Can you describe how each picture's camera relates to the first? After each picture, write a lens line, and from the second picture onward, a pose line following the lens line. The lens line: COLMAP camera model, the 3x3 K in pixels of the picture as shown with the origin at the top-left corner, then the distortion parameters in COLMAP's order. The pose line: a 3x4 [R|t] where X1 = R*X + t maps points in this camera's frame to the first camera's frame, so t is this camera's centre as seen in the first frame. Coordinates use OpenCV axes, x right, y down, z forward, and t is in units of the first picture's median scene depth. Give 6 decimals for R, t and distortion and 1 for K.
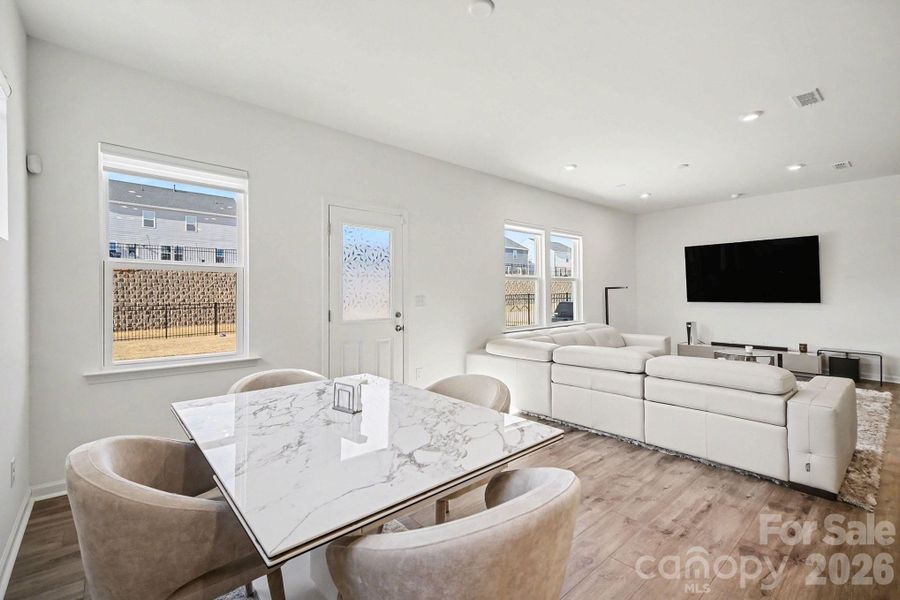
lens RADIAL K [[390.1, 0, 451.1], [0, 390.1, 294.5], [0, 0, 1]] dist [0.019659, -0.000259]
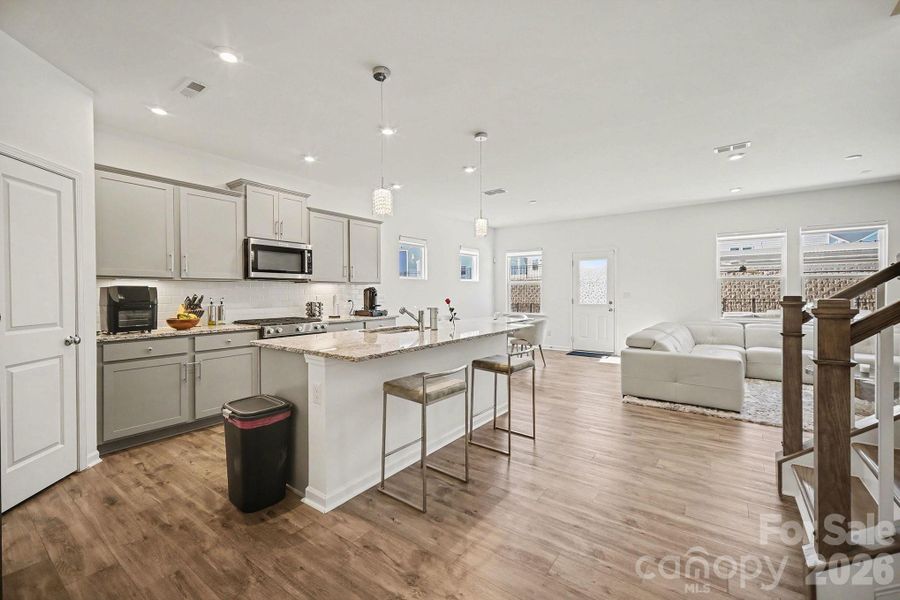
lens RADIAL K [[390.1, 0, 451.1], [0, 390.1, 294.5], [0, 0, 1]] dist [0.019659, -0.000259]
pose [[0.218673, 0.010429, -0.975743, 2.054882], [-0.000631, 0.999944, 0.010546, -0.011590], [0.975798, -0.001691, 0.218667, -0.233179]]
